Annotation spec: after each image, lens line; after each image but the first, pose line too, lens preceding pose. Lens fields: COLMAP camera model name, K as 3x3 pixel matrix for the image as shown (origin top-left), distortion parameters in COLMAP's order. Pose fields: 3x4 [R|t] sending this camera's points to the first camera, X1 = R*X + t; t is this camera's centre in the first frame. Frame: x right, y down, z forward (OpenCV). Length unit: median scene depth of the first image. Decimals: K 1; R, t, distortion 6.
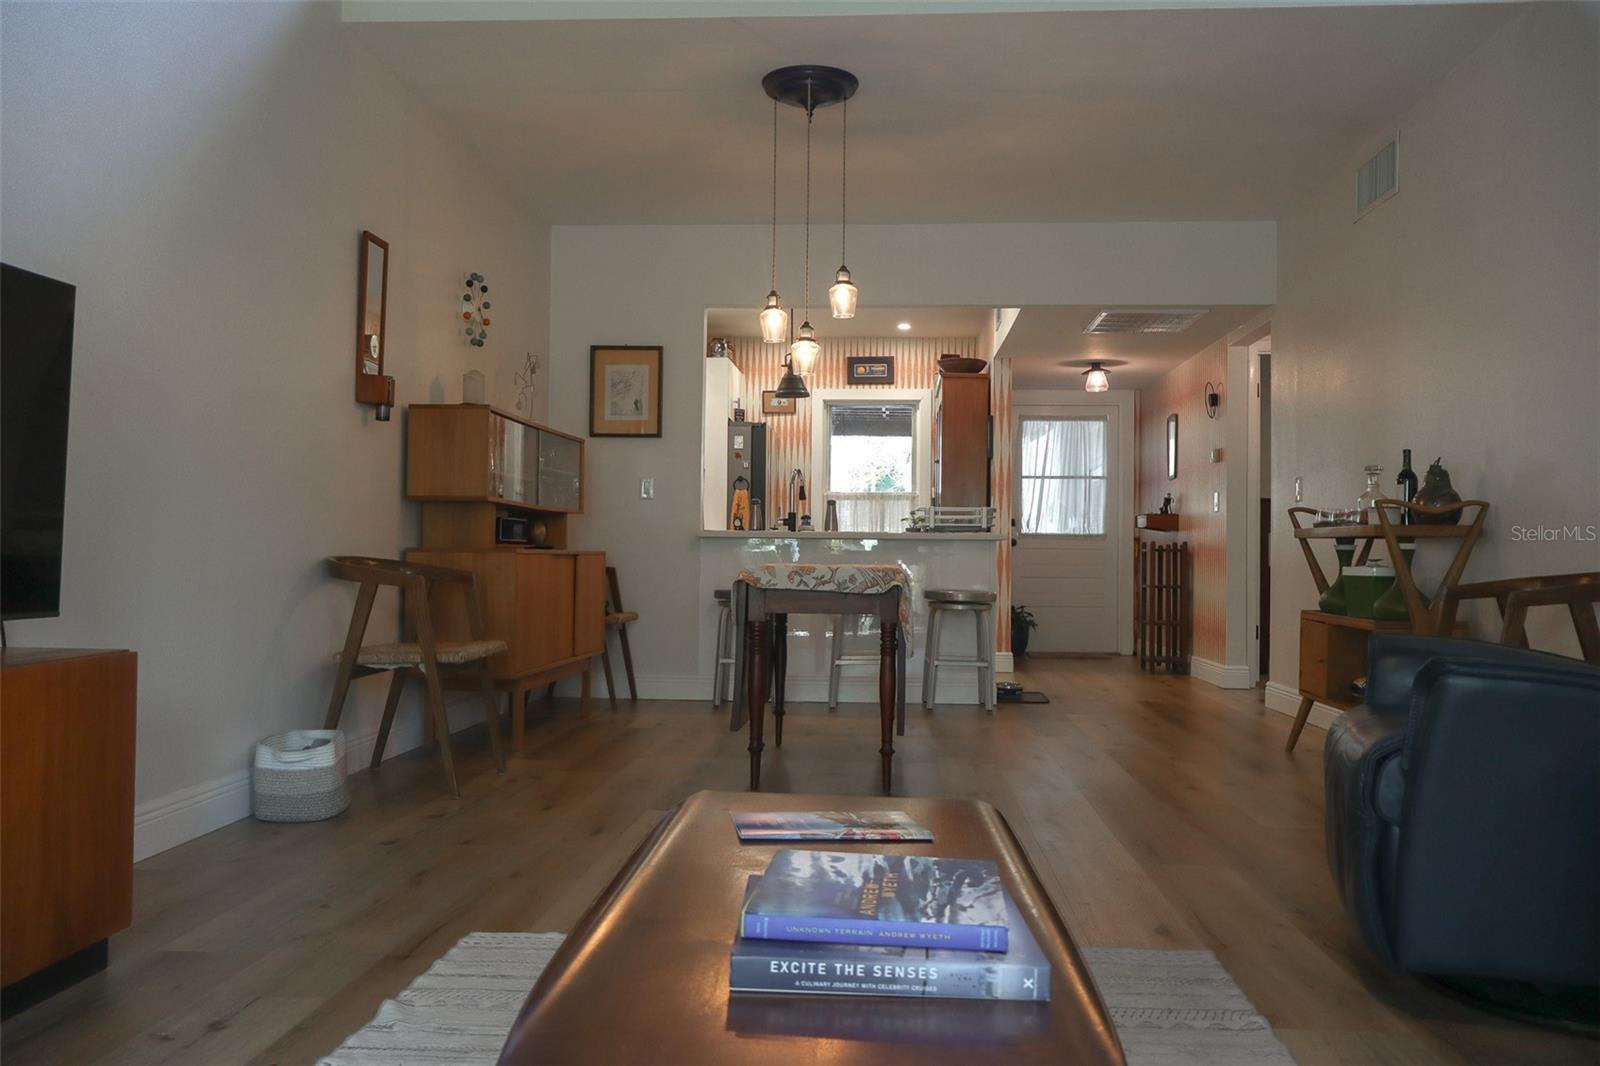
lens RADIAL K [[1337.0, 0, 800.0], [0, 1337.0, 533.0], [0, 0, 1]] dist [-0.001411, -0.001206]
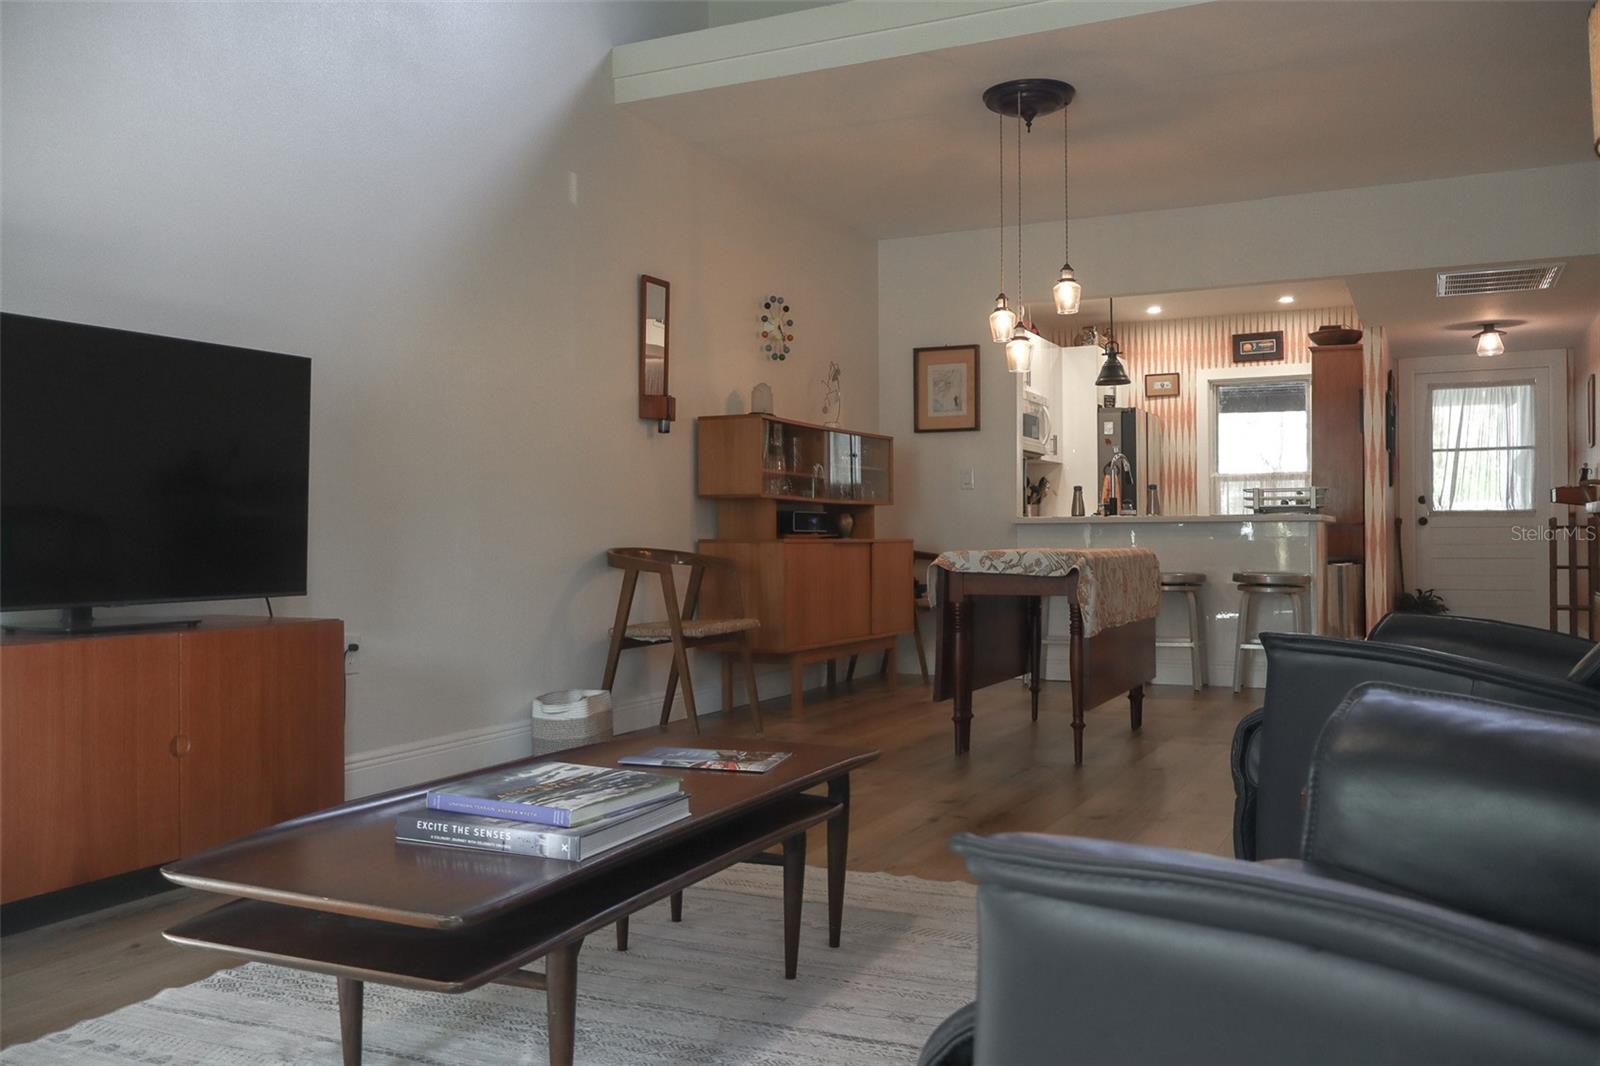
lens RADIAL K [[1337.0, 0, 800.0], [0, 1337.0, 533.0], [0, 0, 1]] dist [-0.001411, -0.001206]
pose [[0.927013, -0.017535, -0.374619, 0.159116], [0.021541, 0.999747, 0.006510, -0.000229], [0.374410, -0.014105, 0.927156, -0.037042]]
